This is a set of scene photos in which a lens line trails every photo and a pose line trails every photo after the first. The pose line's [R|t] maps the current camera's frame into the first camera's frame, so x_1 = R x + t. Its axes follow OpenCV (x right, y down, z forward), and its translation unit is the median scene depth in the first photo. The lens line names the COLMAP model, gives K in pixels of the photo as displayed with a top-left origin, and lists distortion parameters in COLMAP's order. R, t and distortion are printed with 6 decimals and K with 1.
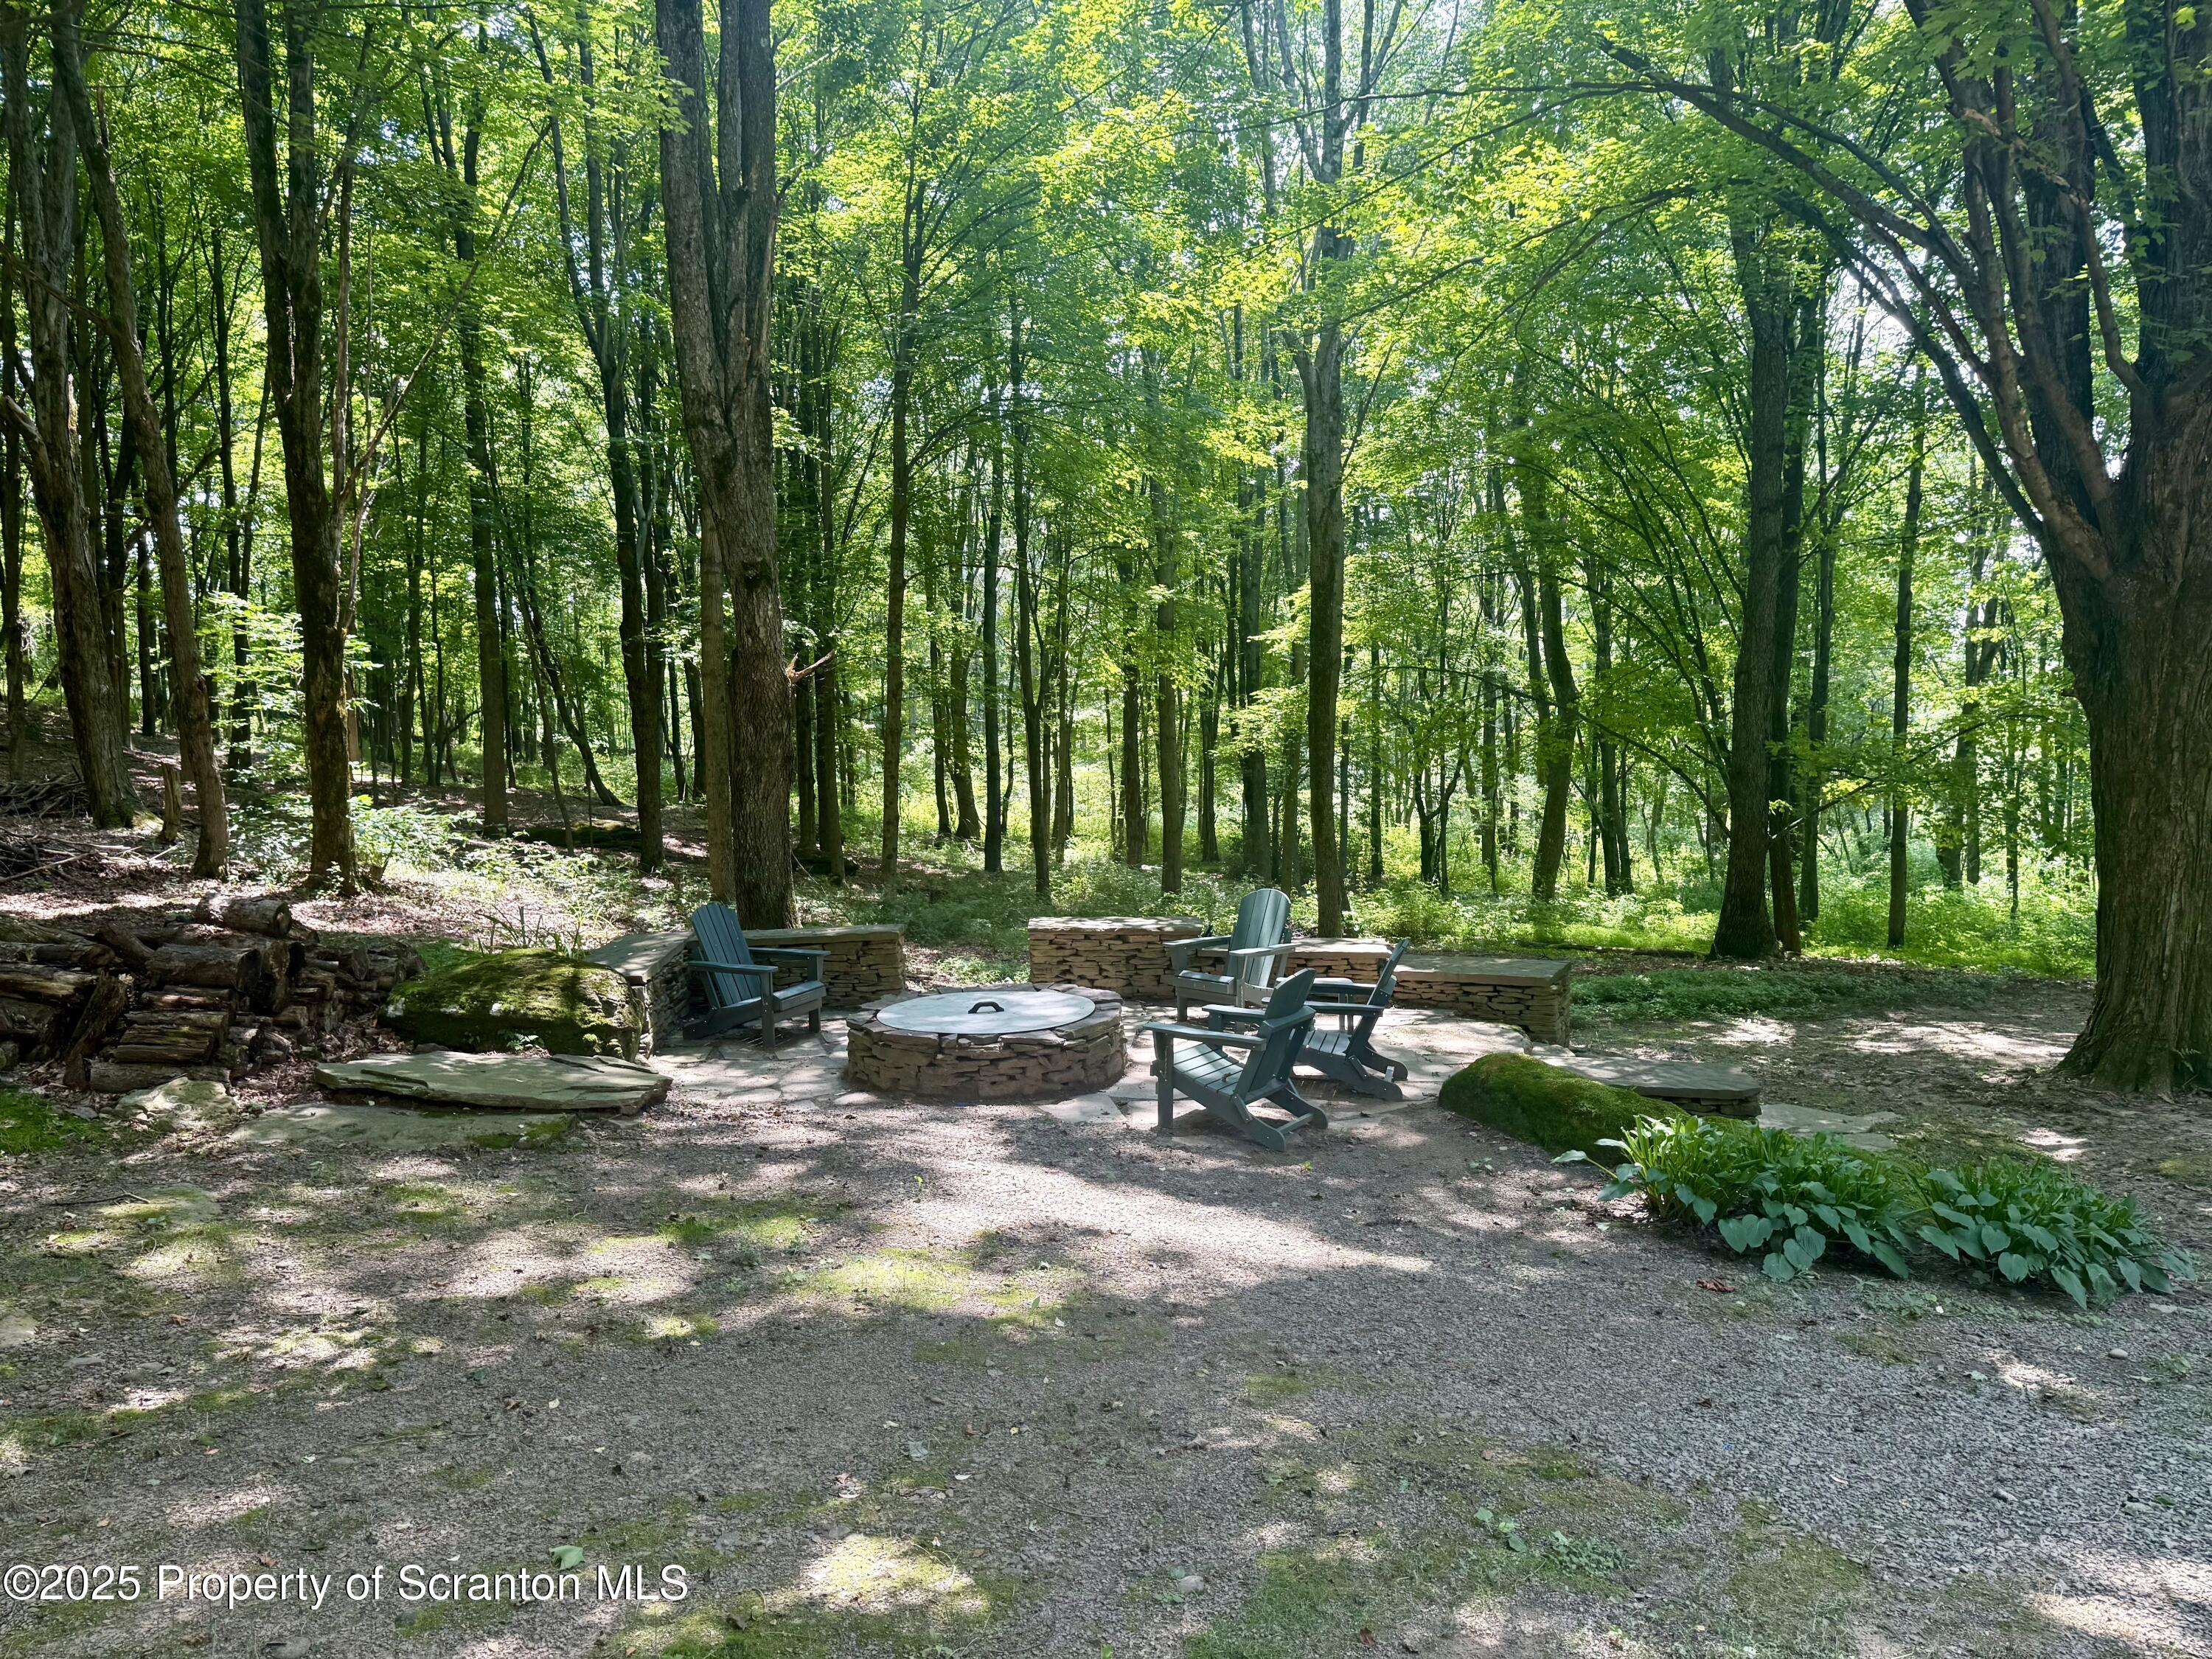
lens RADIAL K [[1532.5, 0, 1106.0], [0, 1532.5, 829.5], [0, 0, 1]] dist [0.097230, -0.105943]
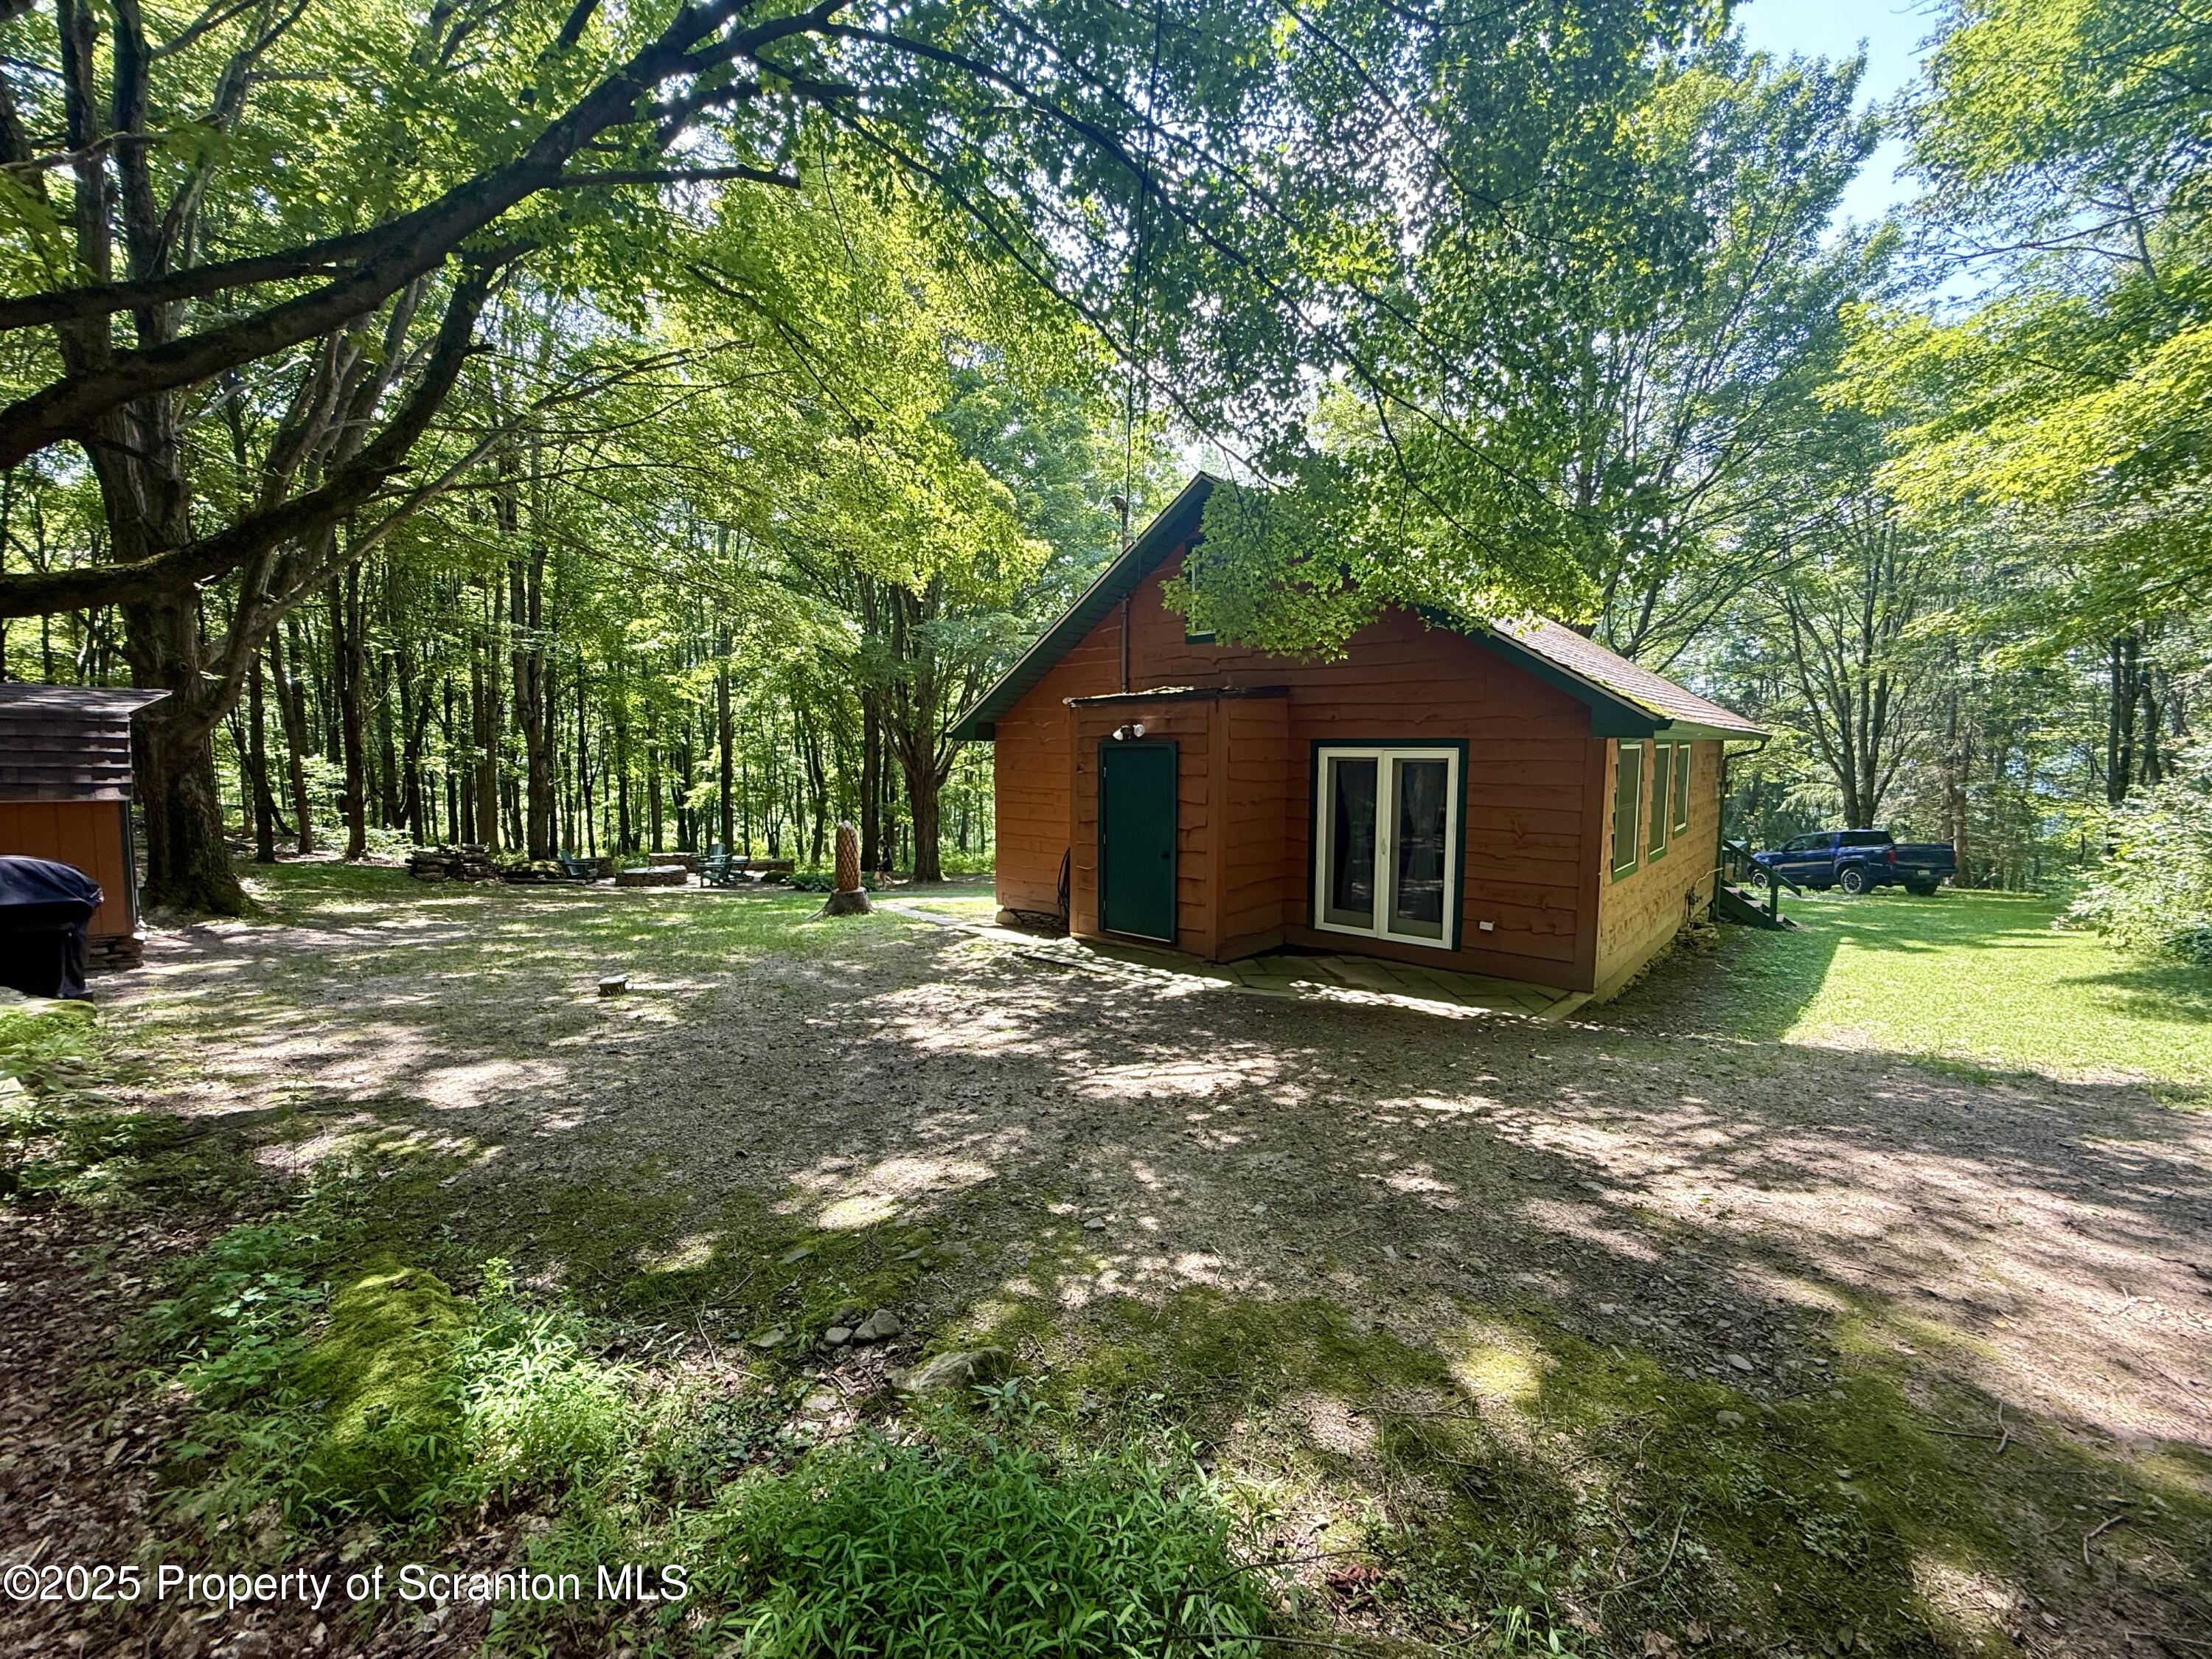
lens RADIAL K [[882.2, 0, 1106.0], [0, 882.2, 829.5], [0, 0, 1]] dist [0.000448, 0.000017]
pose [[0.847312, -0.012301, 0.530954, -0.103539], [0.024553, 0.999570, -0.016025, 0.025842], [-0.530528, 0.026614, 0.847249, -0.594018]]
